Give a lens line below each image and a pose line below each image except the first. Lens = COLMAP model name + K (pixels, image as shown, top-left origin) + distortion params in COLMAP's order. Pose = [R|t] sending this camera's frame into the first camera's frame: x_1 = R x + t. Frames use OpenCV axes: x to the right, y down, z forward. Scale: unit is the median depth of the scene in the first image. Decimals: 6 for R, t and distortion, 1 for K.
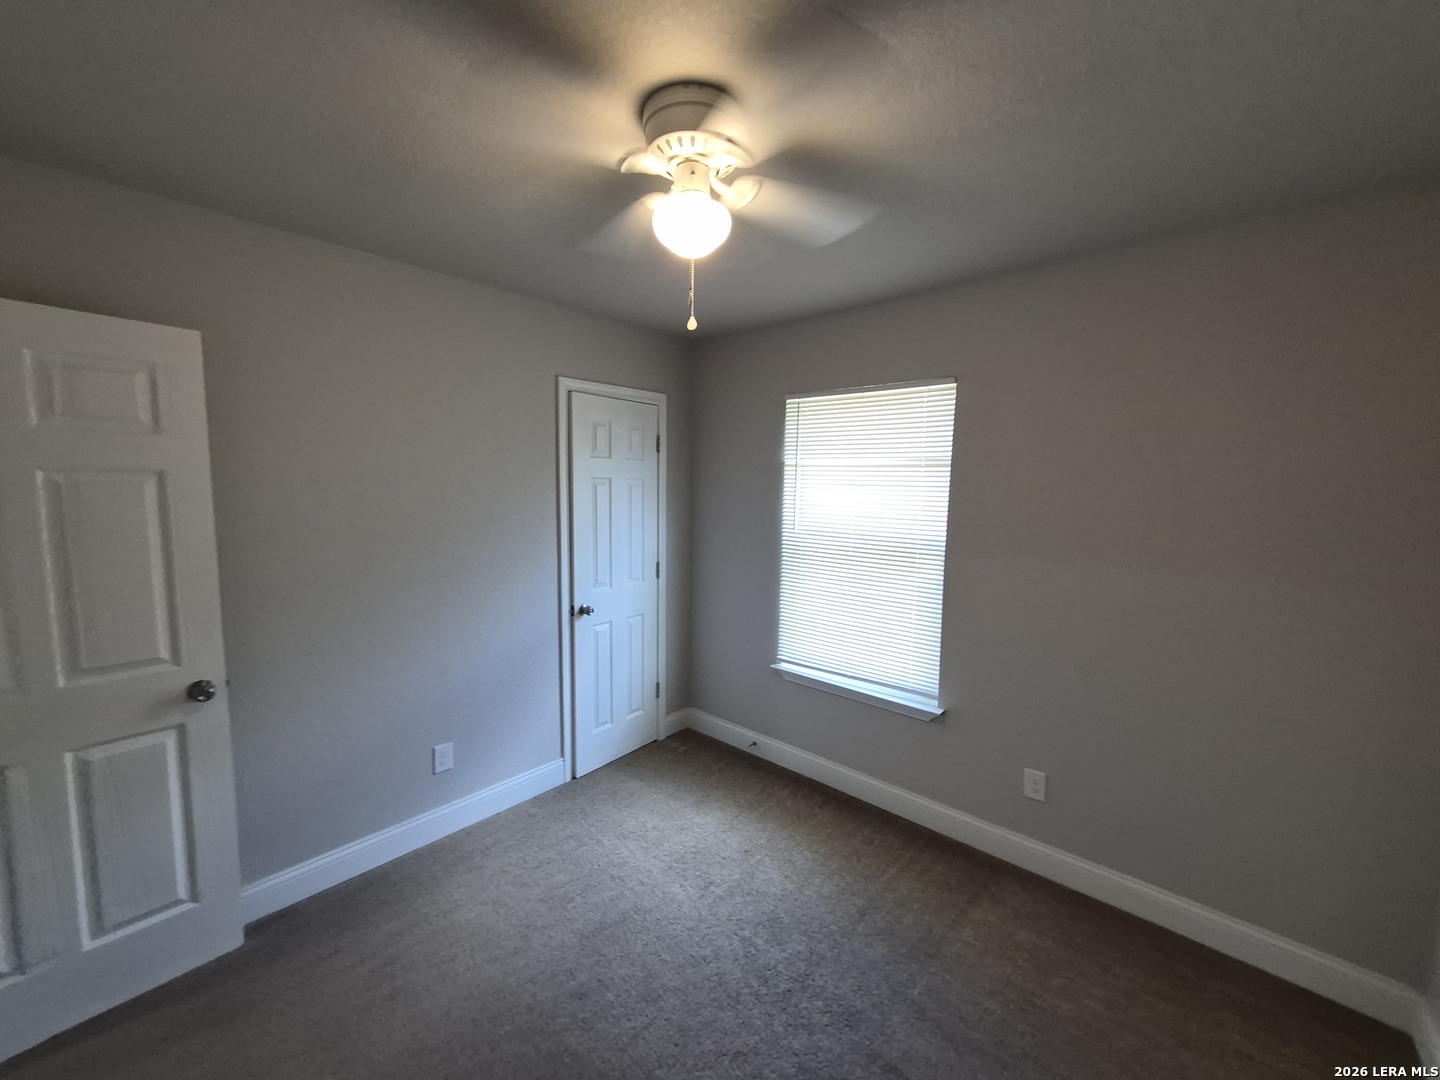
lens RADIAL K [[564.1, 0, 722.1], [0, 564.1, 539.9], [0, 0, 1]] dist [0.004297, 0.000235]
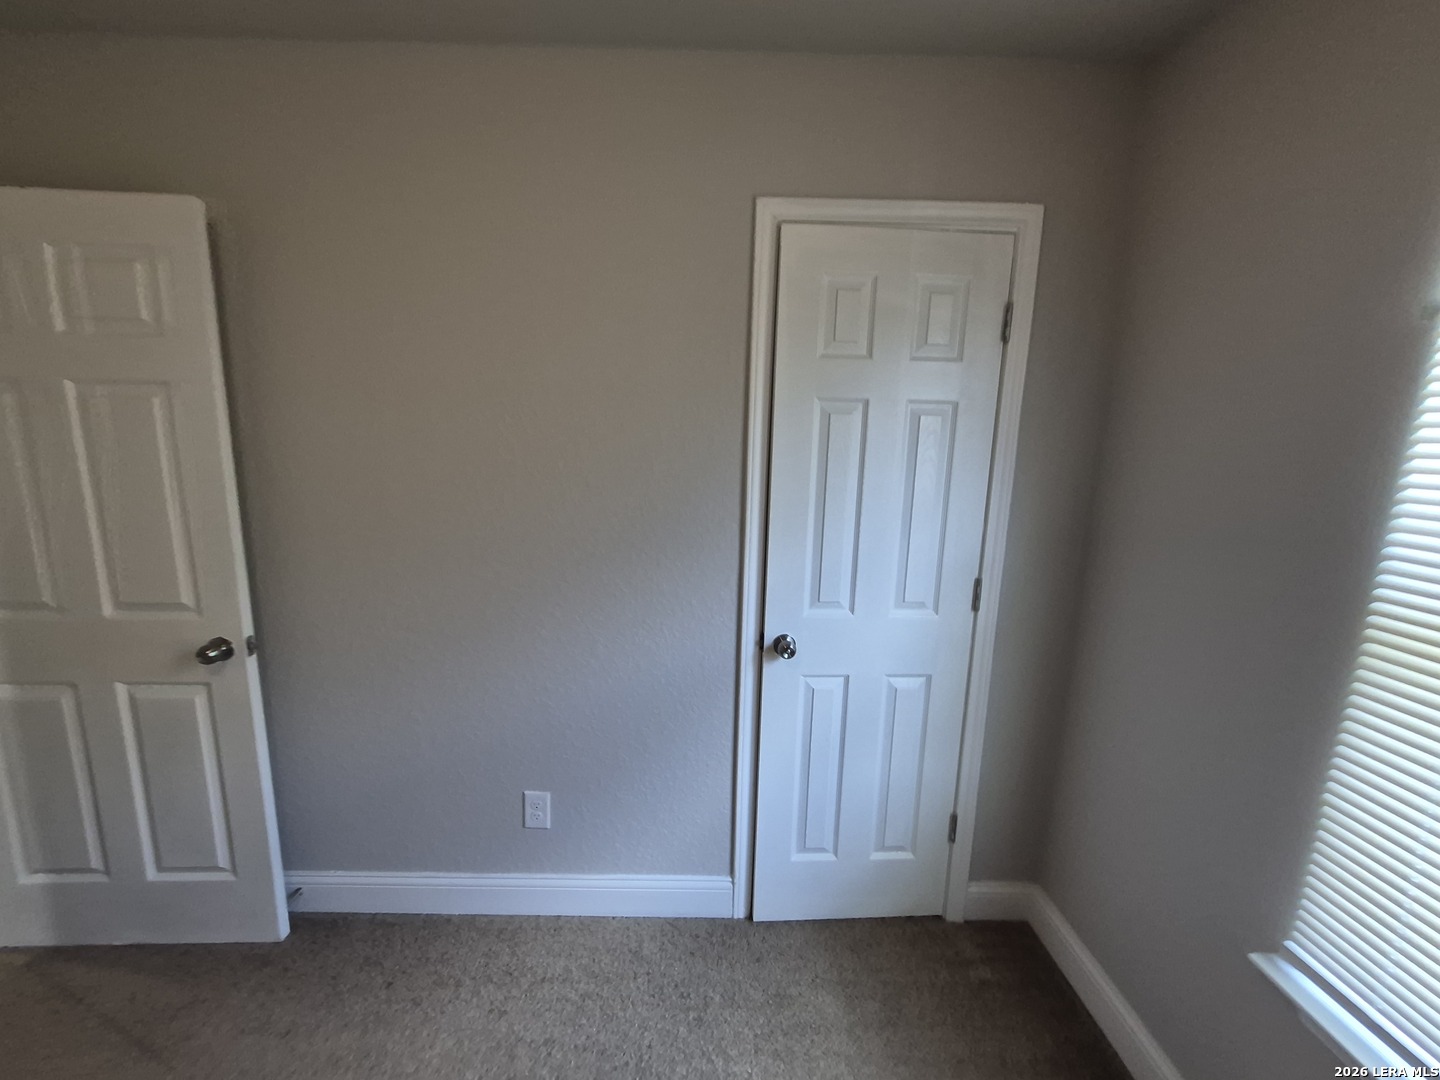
lens RADIAL K [[564.1, 0, 710.9], [0, 564.1, 539.6], [0, 0, 1]] dist [0.004297, 0.000235]
pose [[0.659593, 0.127782, -0.740682, 0.099310], [-0.084042, 0.991802, 0.096263, -0.023543], [0.746910, -0.001246, 0.664924, 0.583164]]
